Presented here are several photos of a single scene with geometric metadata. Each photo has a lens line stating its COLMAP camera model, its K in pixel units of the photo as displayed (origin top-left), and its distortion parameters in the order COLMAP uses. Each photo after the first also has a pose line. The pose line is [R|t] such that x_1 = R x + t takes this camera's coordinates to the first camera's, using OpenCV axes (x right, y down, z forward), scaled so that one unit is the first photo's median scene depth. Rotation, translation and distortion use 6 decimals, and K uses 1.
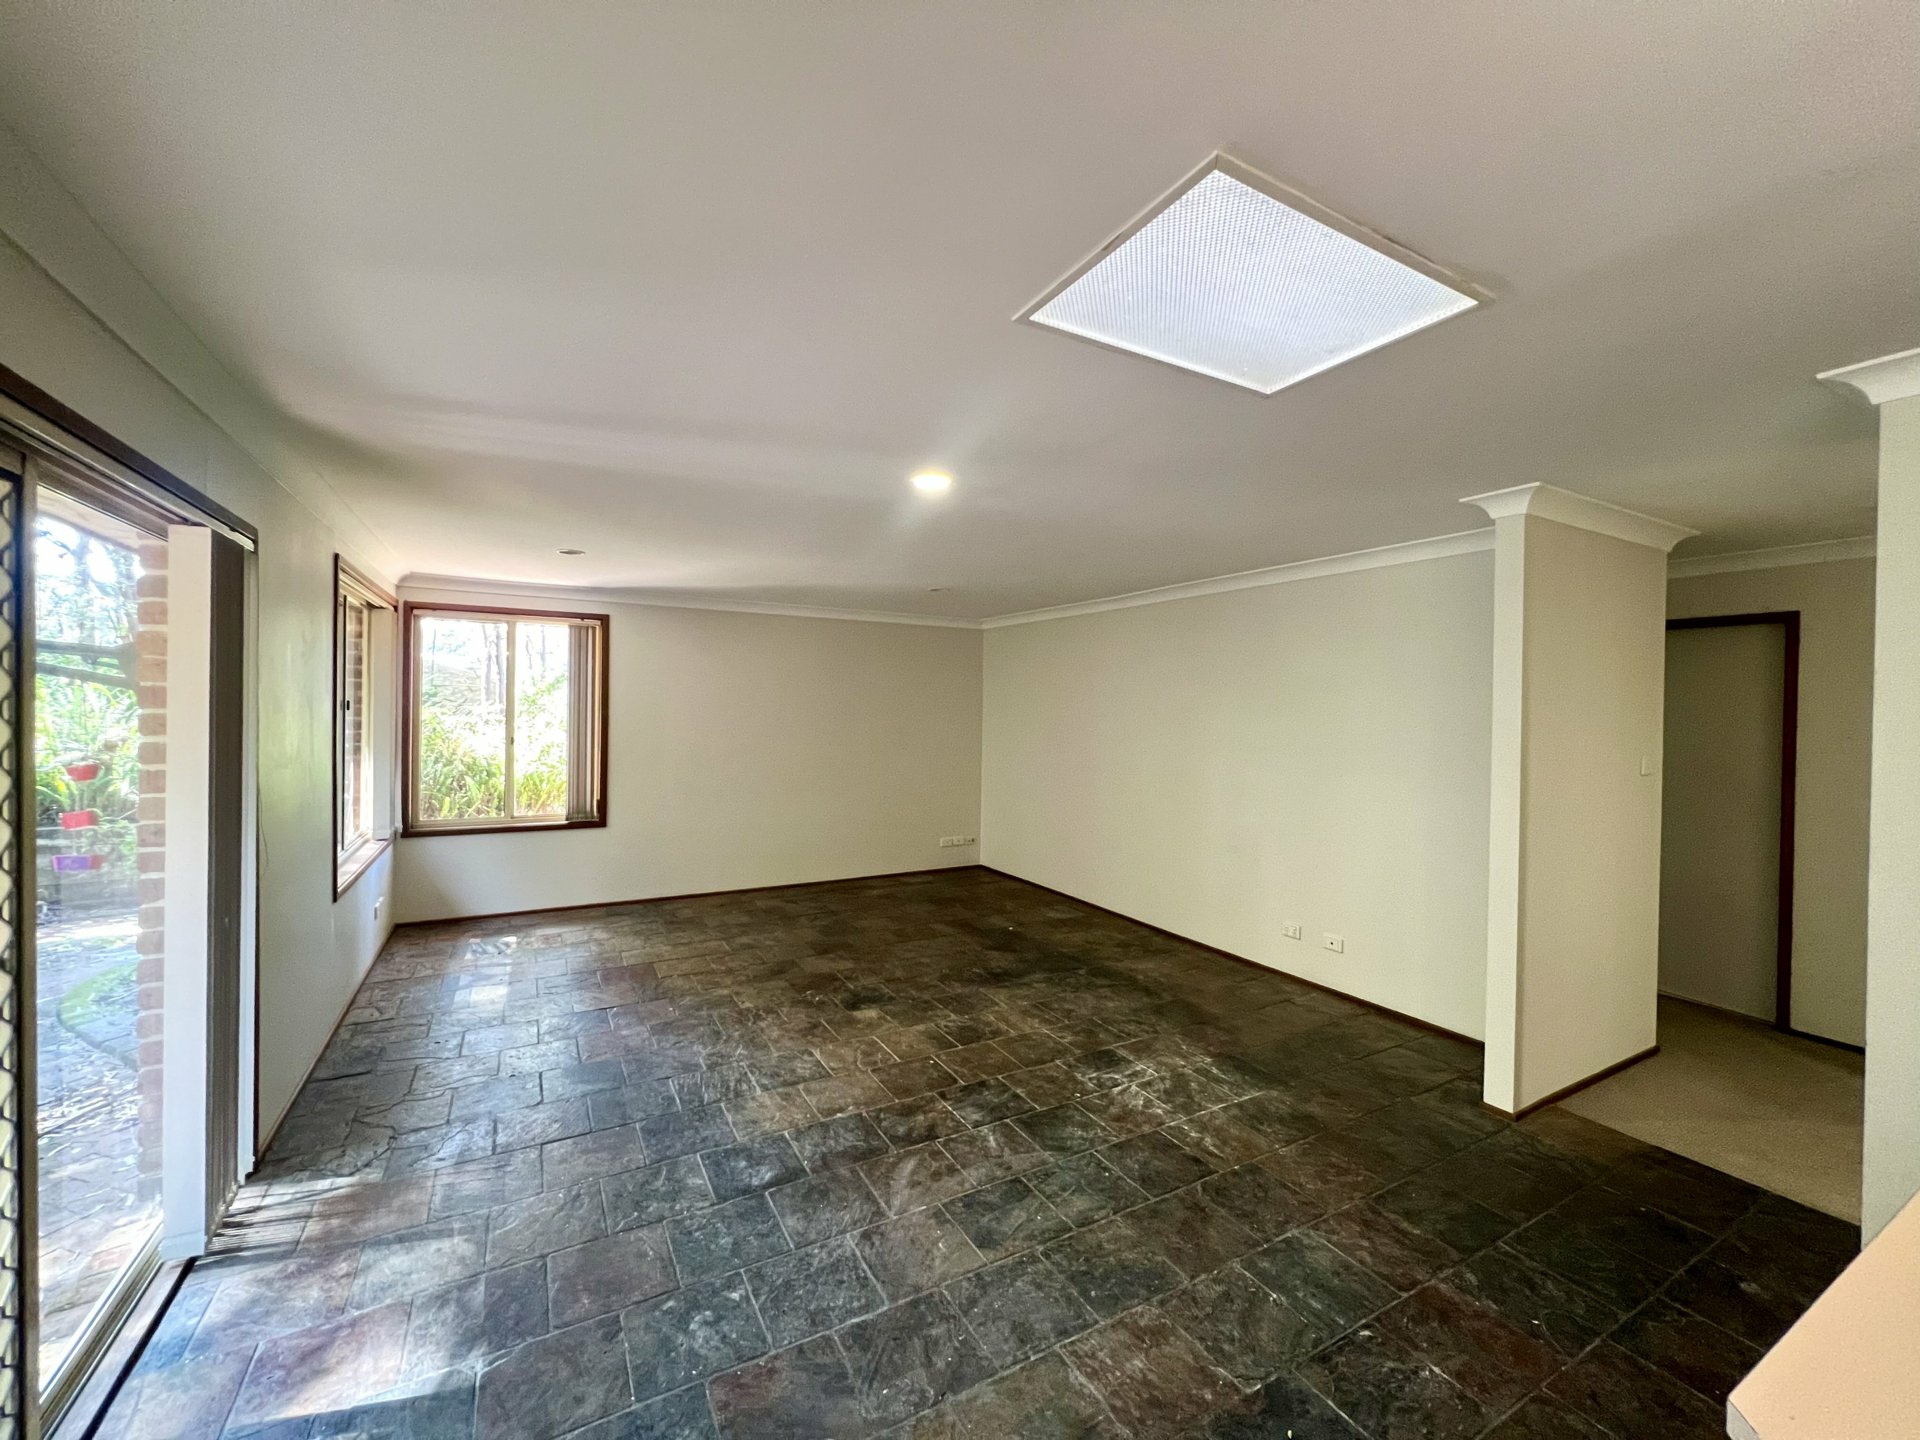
lens RADIAL K [[758.8, 0, 950.7], [0, 758.8, 719.5], [0, 0, 1]] dist [0.001347, -0.000037]
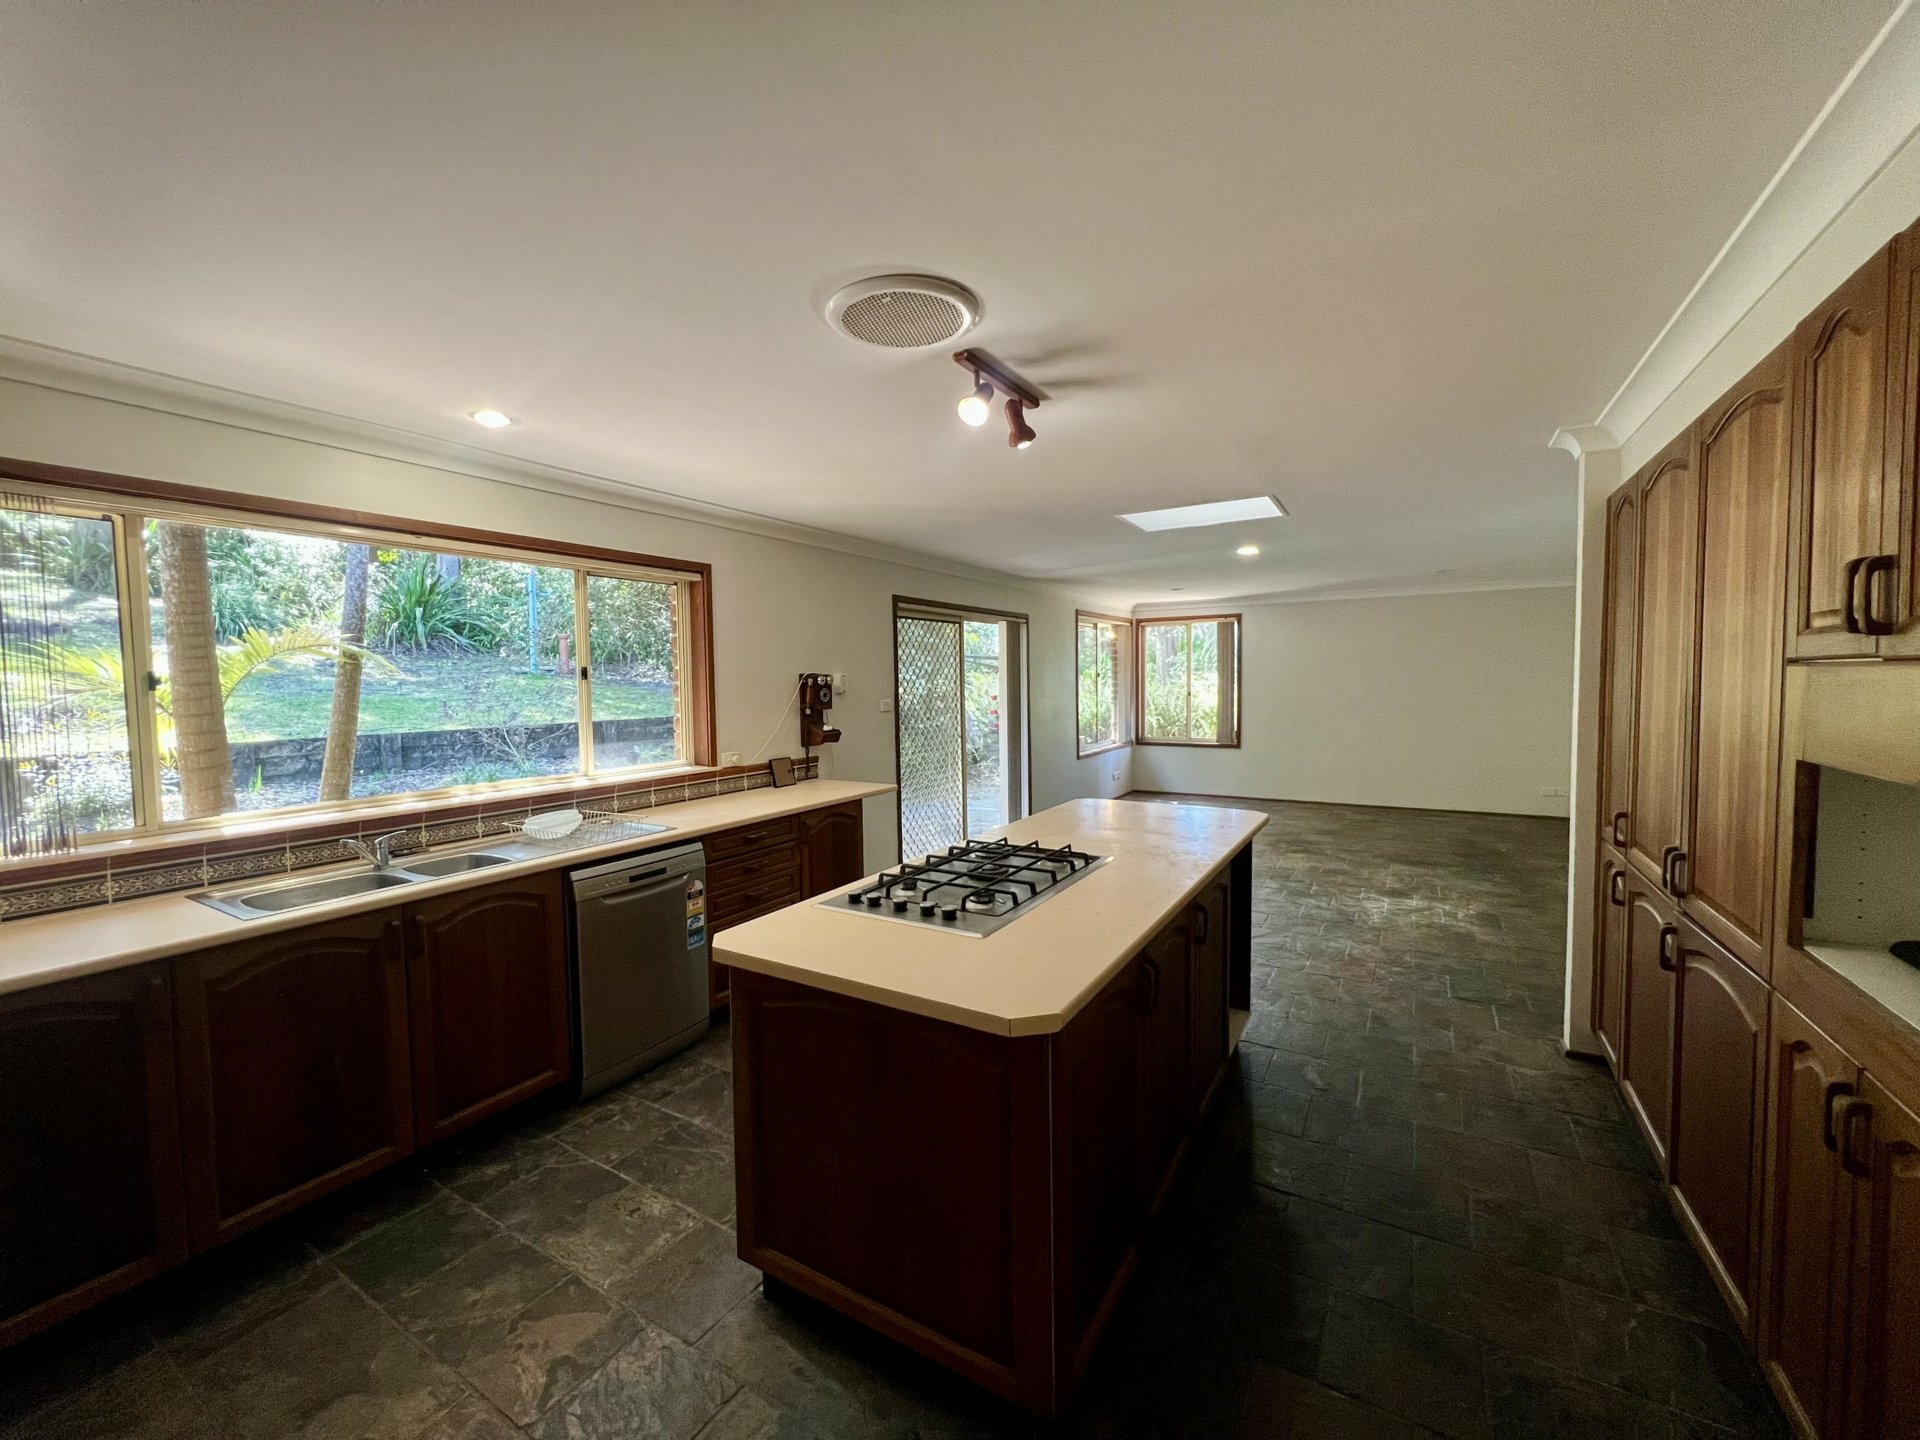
lens RADIAL K [[758.8, 0, 950.7], [0, 758.8, 719.5], [0, 0, 1]] dist [0.001347, -0.000037]
pose [[0.487492, 0.023417, -0.872814, 0.705731], [0.010024, 0.999424, 0.032413, 0.027580], [0.873070, -0.024550, 0.486976, -0.325115]]
